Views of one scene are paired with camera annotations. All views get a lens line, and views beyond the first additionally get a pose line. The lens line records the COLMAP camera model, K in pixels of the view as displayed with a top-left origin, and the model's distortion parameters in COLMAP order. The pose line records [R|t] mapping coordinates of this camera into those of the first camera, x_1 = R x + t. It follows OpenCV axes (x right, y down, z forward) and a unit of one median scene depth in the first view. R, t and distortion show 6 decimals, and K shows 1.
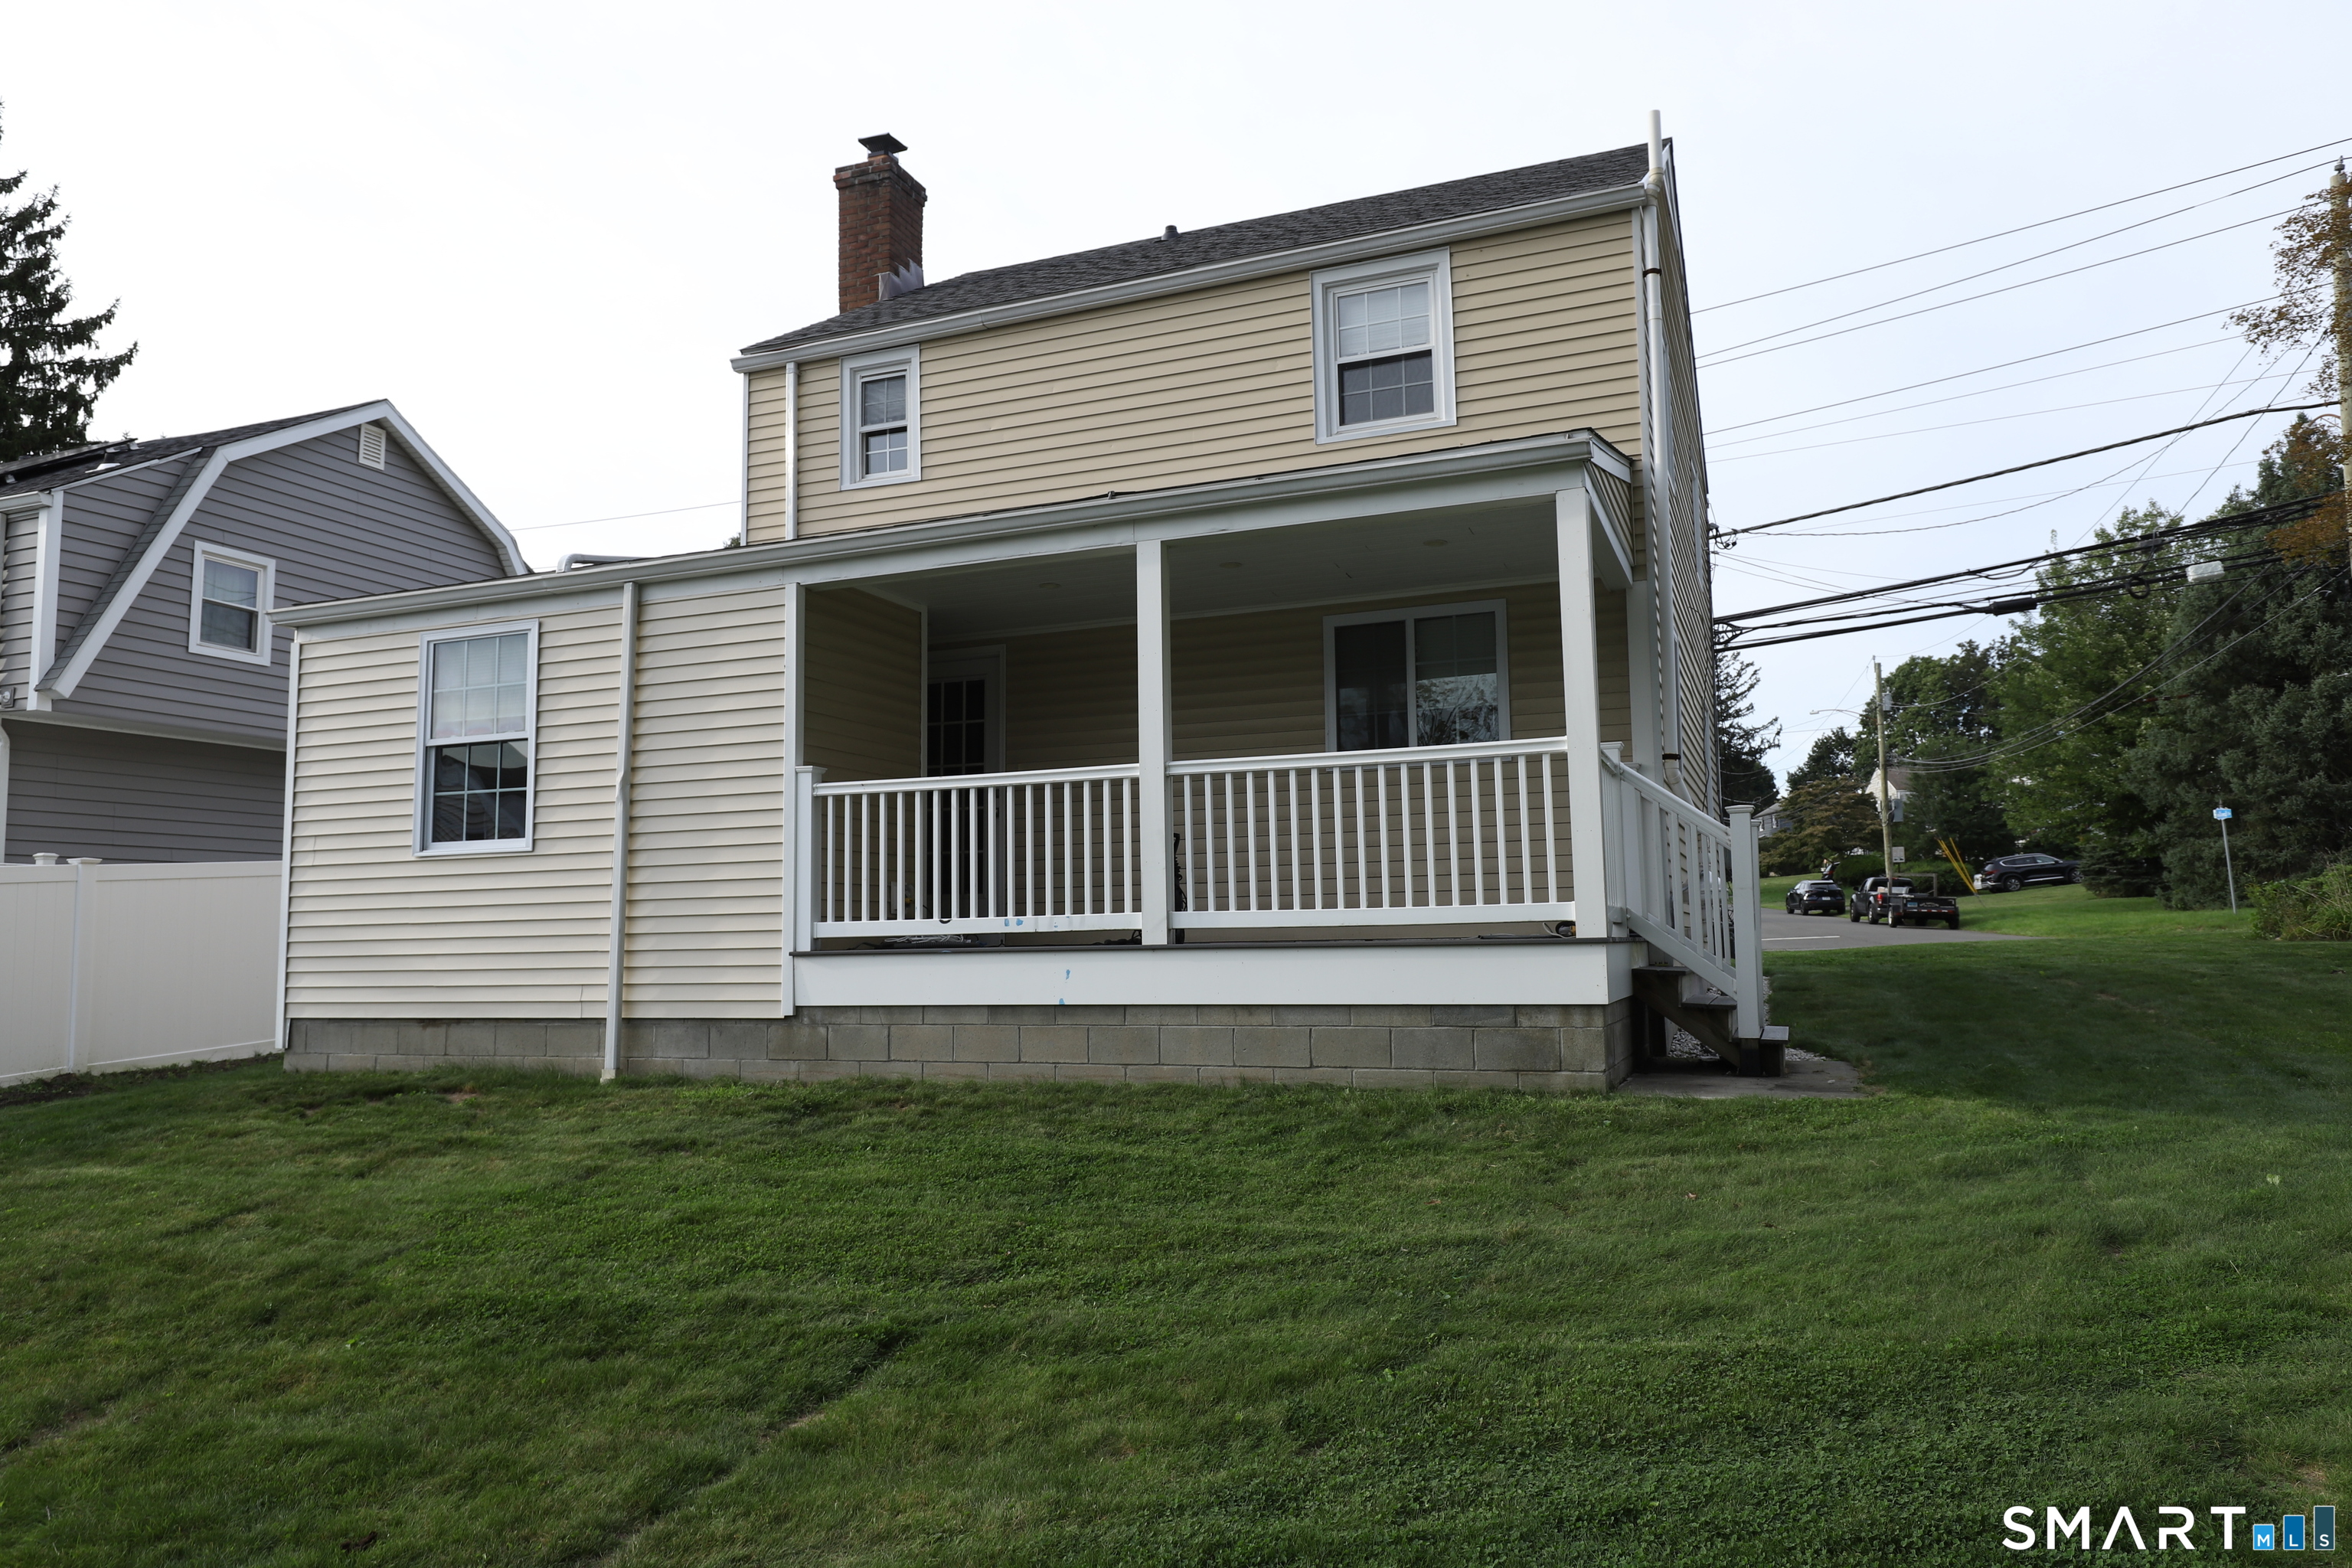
lens RADIAL K [[1570.6, 0, 1169.8], [0, 1570.6, 781.9], [0, 0, 1]] dist [0.008745, 0.002099]
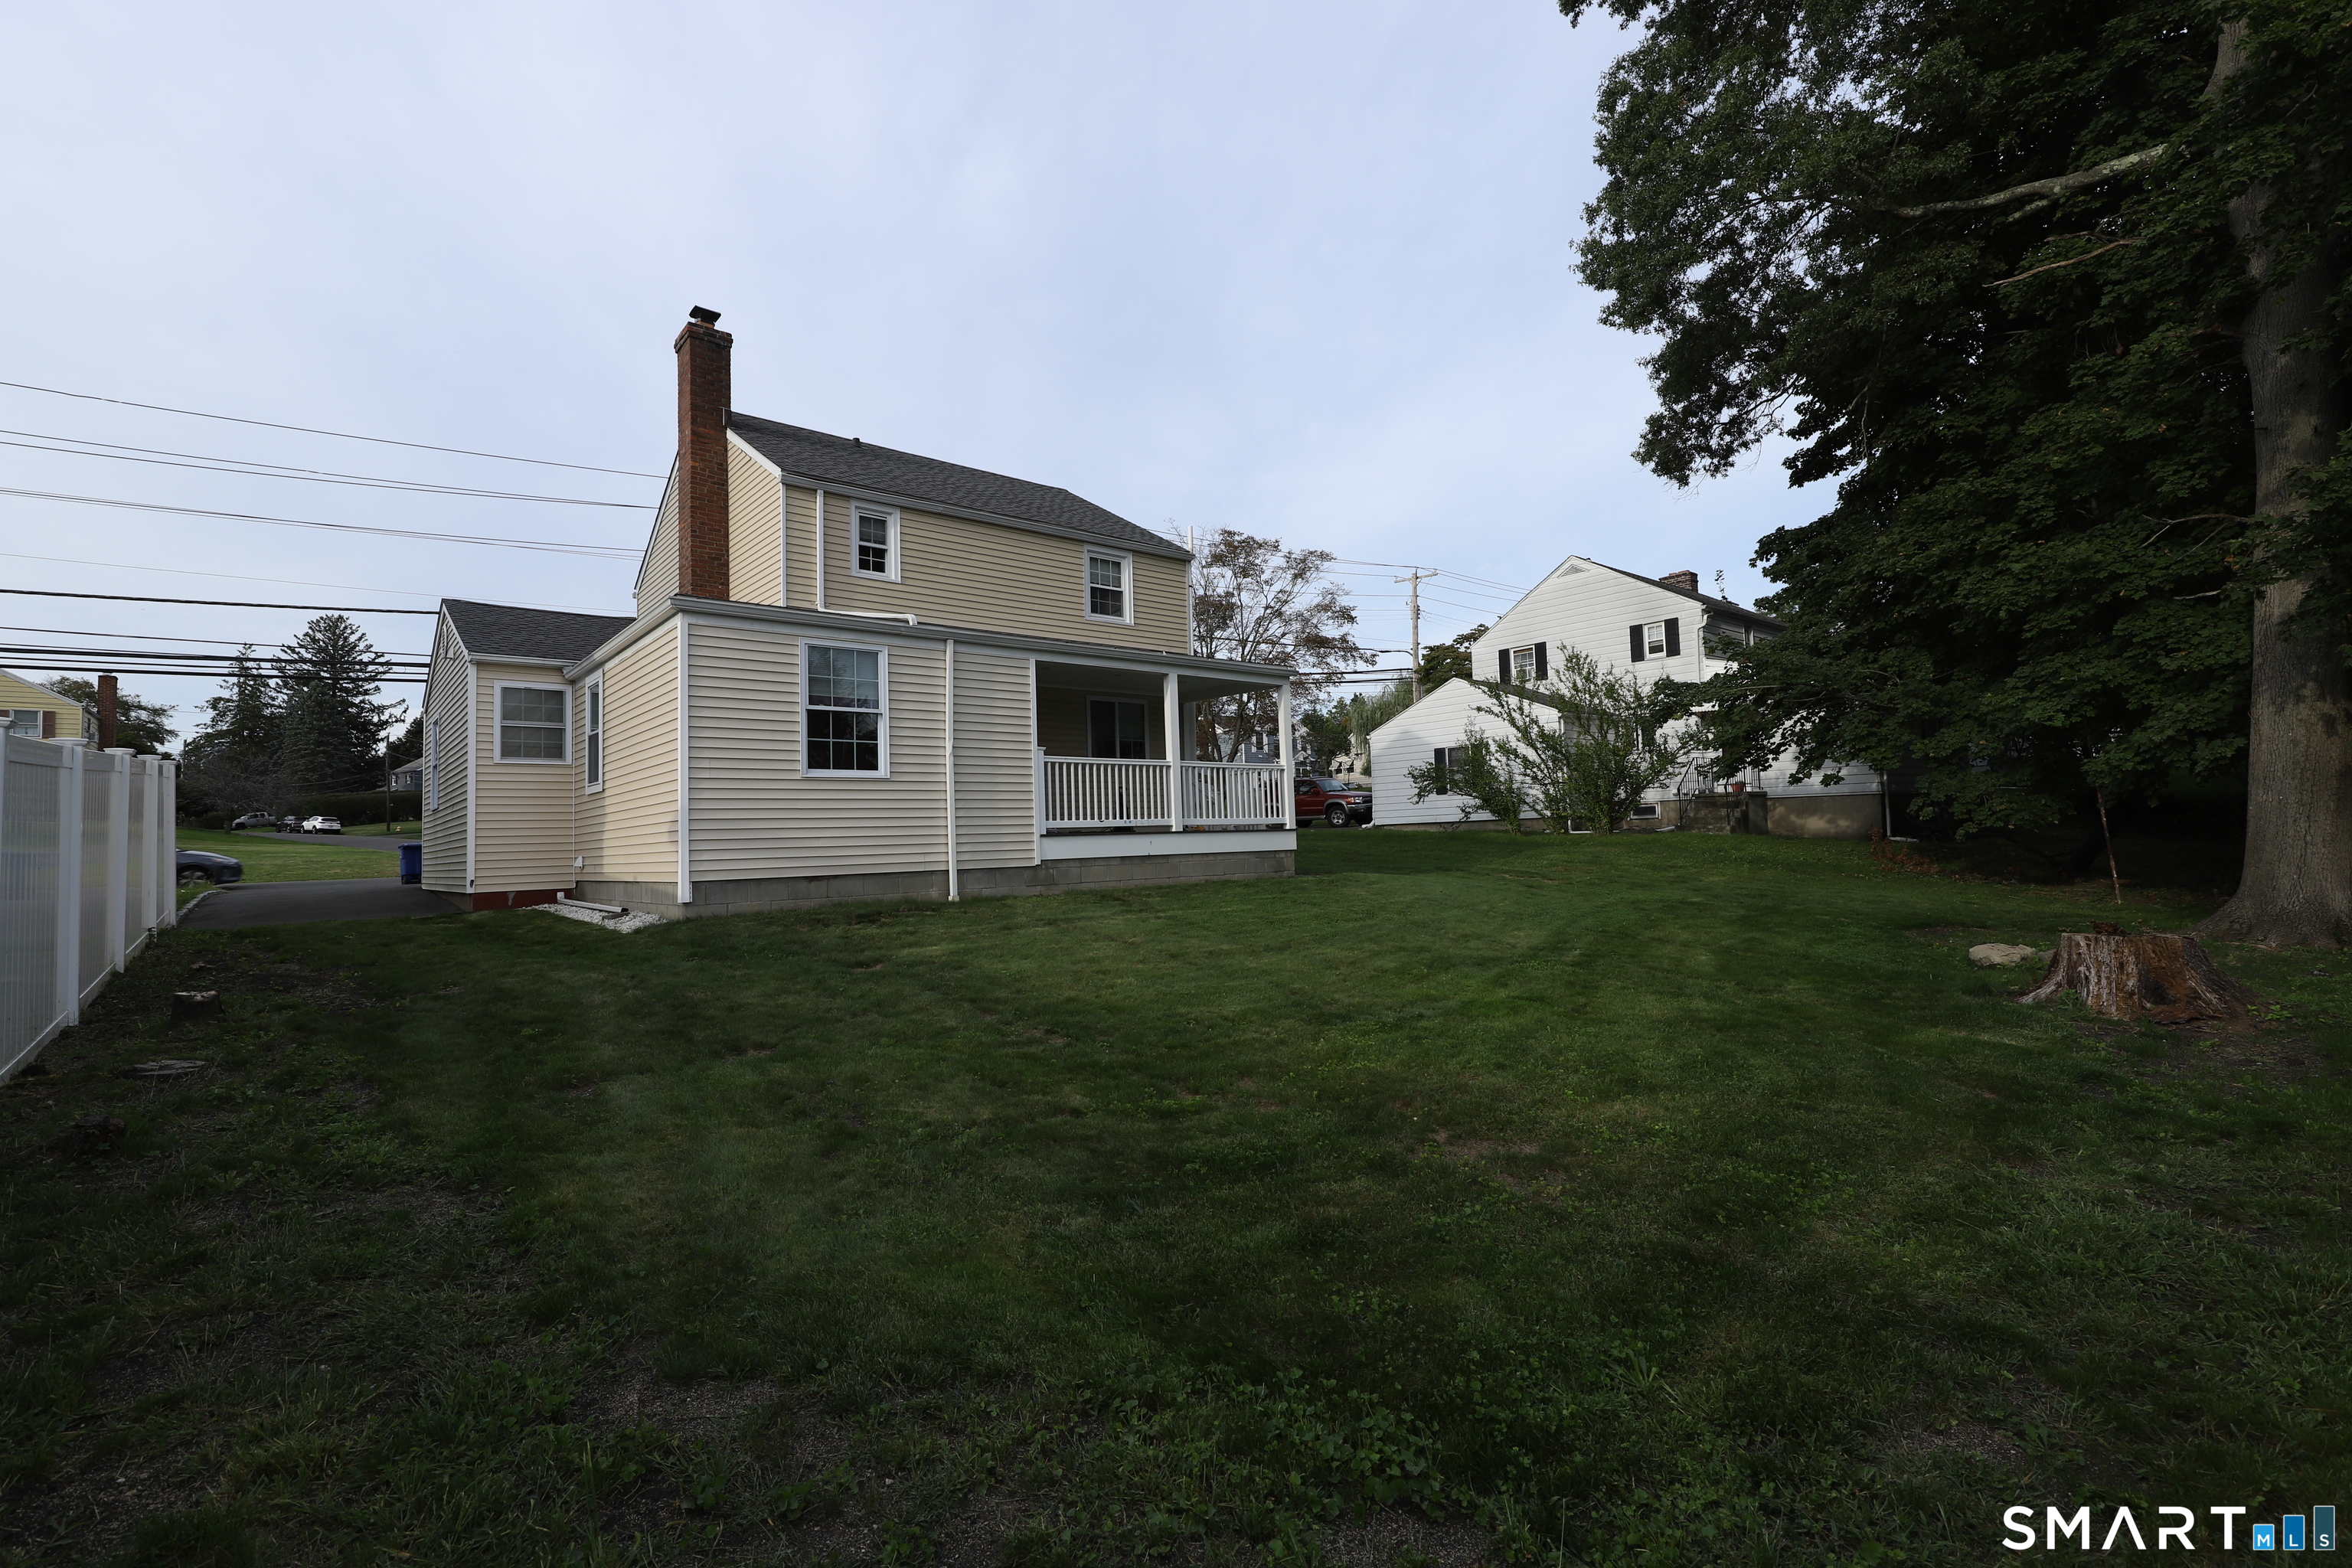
lens RADIAL K [[1062.5, 0, 1169.5], [0, 1062.5, 785.5], [0, 0, 1]] dist [-0.001082, -0.000291]
pose [[0.469846, 0.049673, 0.881350, -1.392041], [-0.069276, 0.997411, -0.019284, 0.056466], [-0.880026, -0.051996, 0.472070, 0.169971]]
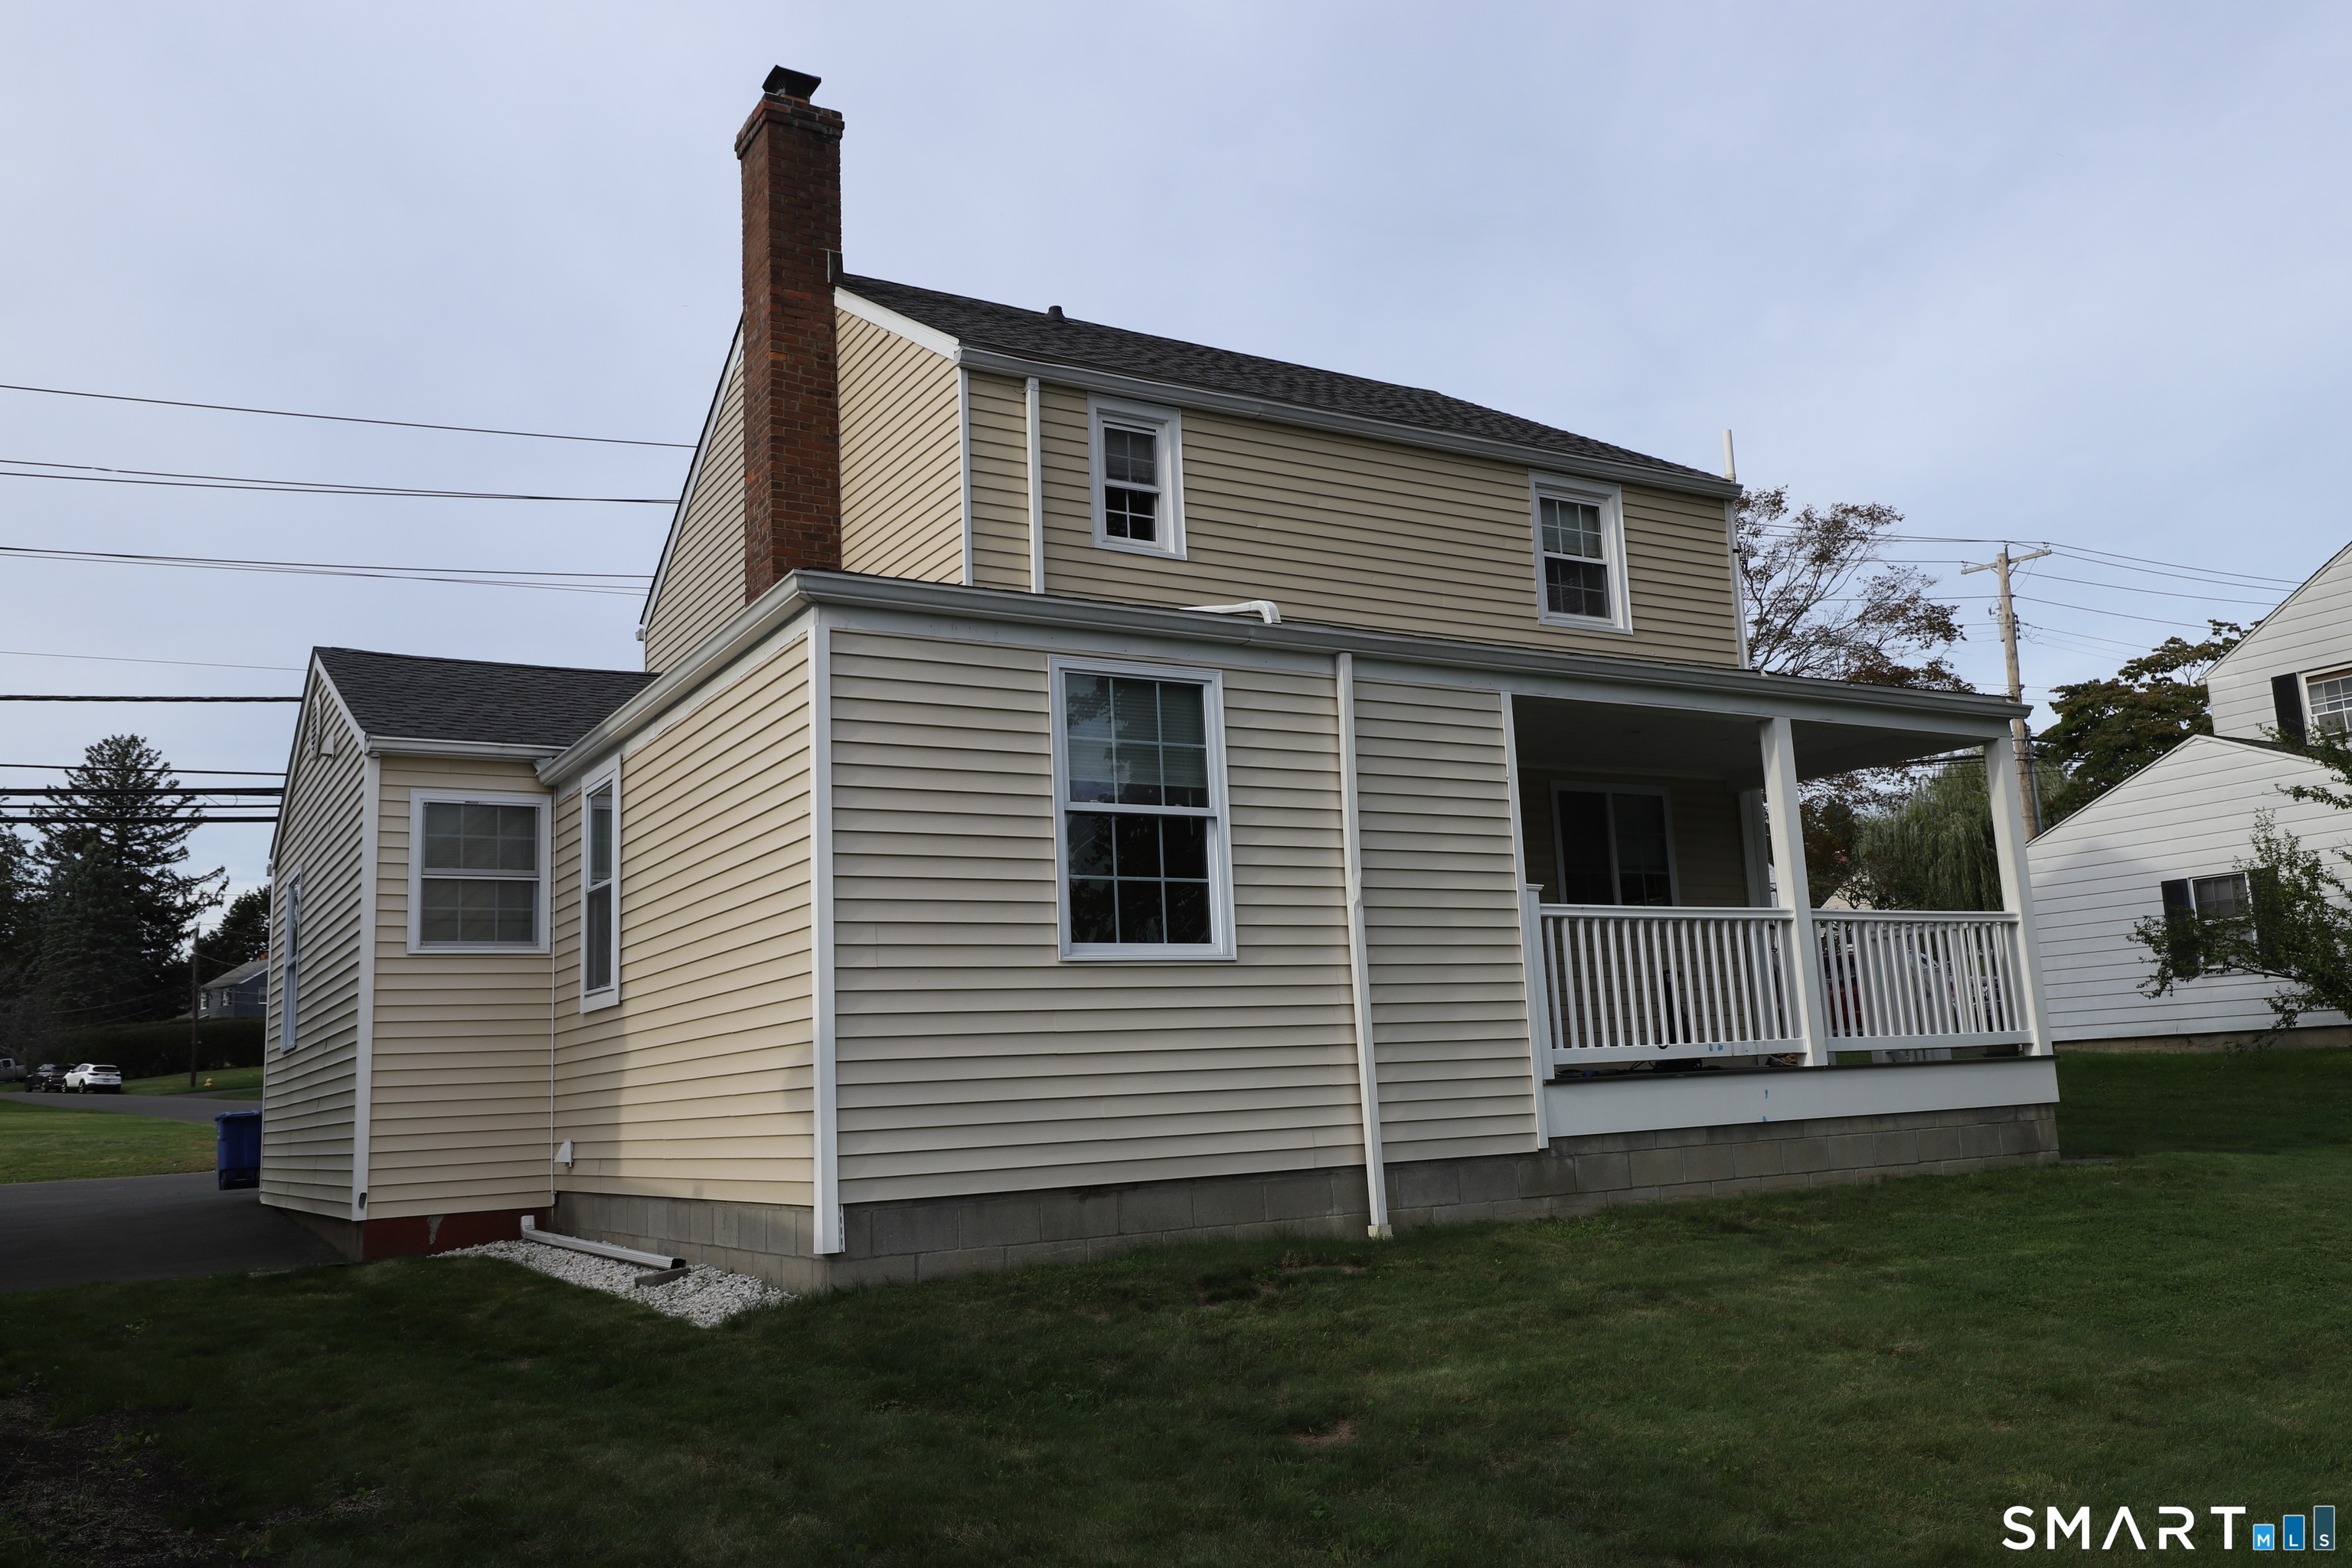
lens RADIAL K [[1868.3, 0, 1173.8], [0, 1868.3, 776.4], [0, 0, 1]] dist [0.005929, -0.010496]
pose [[0.600695, 0.123083, 0.789947, -1.255354], [-0.046168, 0.991770, -0.119421, 0.070035], [-0.798144, 0.035265, 0.601434, 0.484223]]
